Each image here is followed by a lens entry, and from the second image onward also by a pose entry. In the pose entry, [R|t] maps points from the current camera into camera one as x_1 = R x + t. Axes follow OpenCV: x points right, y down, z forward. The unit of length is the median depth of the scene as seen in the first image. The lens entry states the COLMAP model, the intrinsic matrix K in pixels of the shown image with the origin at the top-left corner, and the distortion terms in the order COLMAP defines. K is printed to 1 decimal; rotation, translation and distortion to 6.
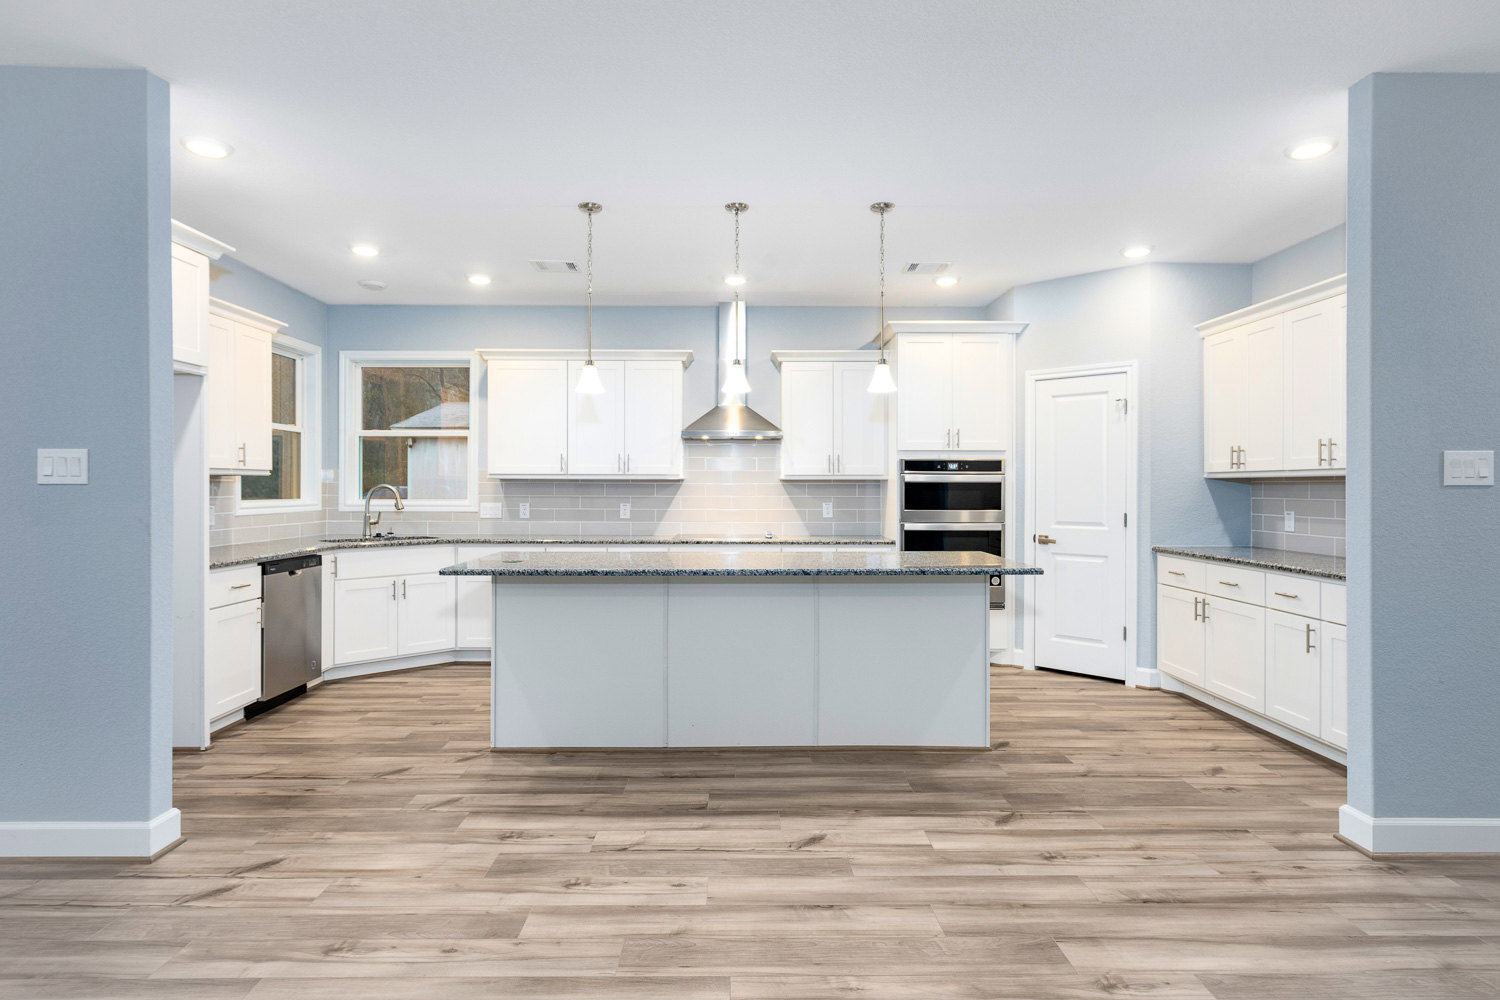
lens RADIAL K [[793.4, 0, 737.7], [0, 793.4, 485.5], [0, 0, 1]] dist [0.006104, -0.000904]
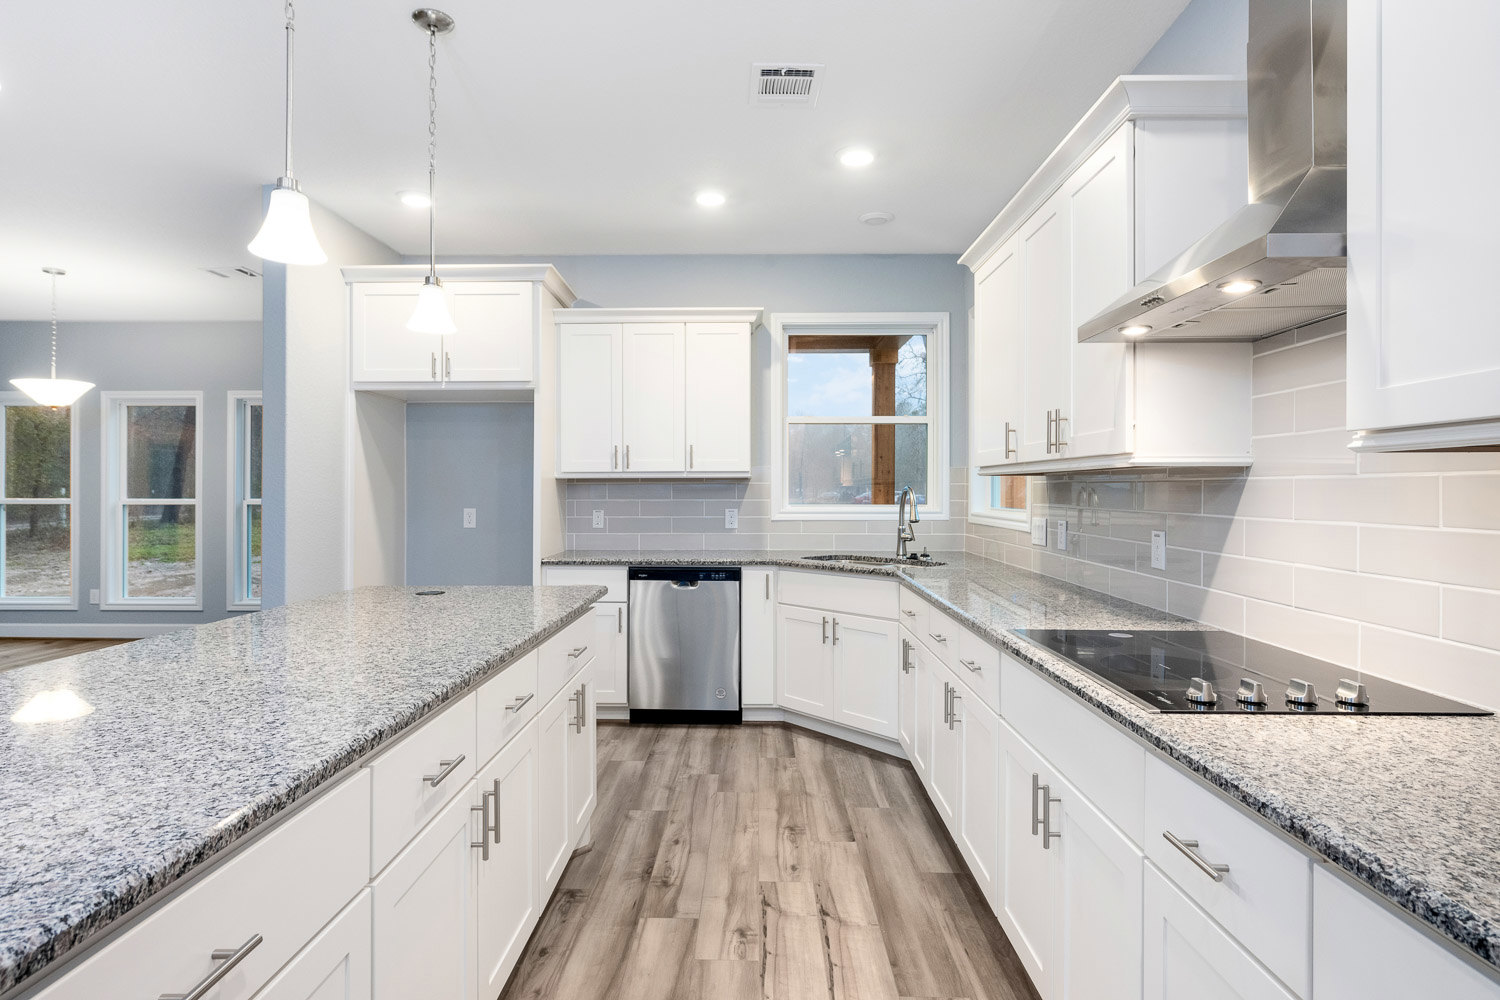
lens RADIAL K [[793.4, 0, 743.4], [0, 793.4, 494.8], [0, 0, 1]] dist [0.006104, -0.000904]
pose [[-0.015365, 0.004733, -0.999871, 0.330277], [0.000974, 0.999988, 0.004718, 0.002911], [0.999881, -0.000901, -0.015369, 1.005070]]
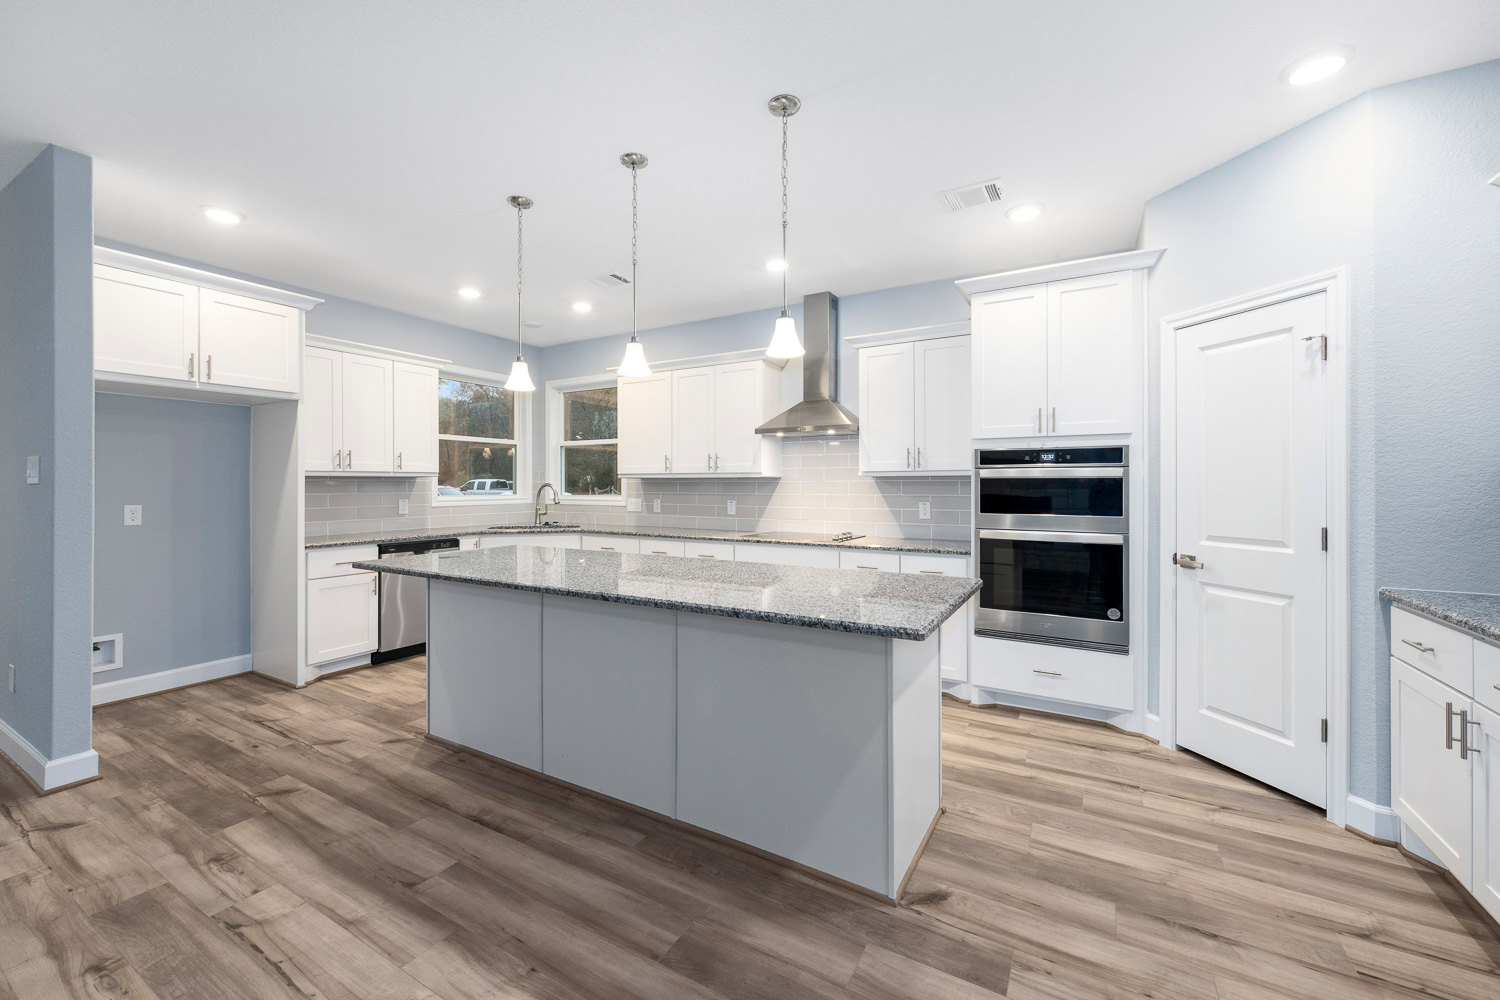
lens RADIAL K [[591.2, 0, 744.5], [0, 591.2, 482.8], [0, 0, 1]] dist [0.000204, -0.000378]
pose [[0.863508, -0.003673, -0.504321, 0.343905], [0.002650, 0.999993, -0.002746, 0.001274], [0.504327, 0.001035, 0.863512, 0.409419]]
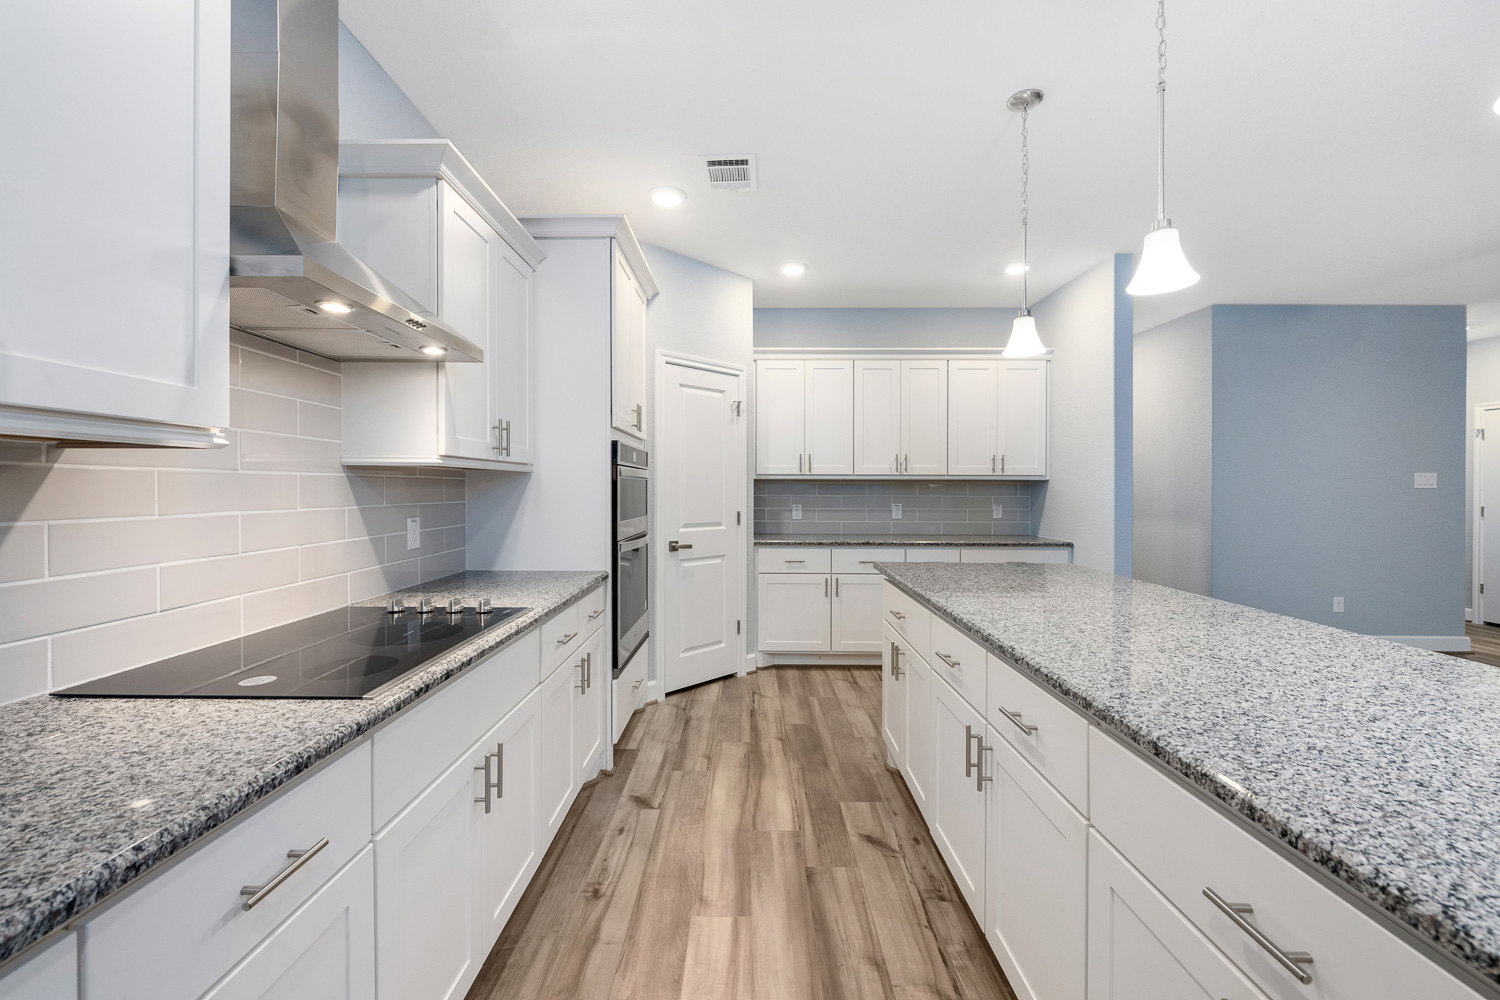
lens RADIAL K [[591.2, 0, 729.1], [0, 591.2, 487.1], [0, 0, 1]] dist [0.000204, -0.000378]
pose [[0.033635, 0.001932, 0.999432, -0.293280], [-0.003511, 0.999992, -0.001814, 0.004290], [-0.999428, -0.003448, 0.033642, 1.008082]]
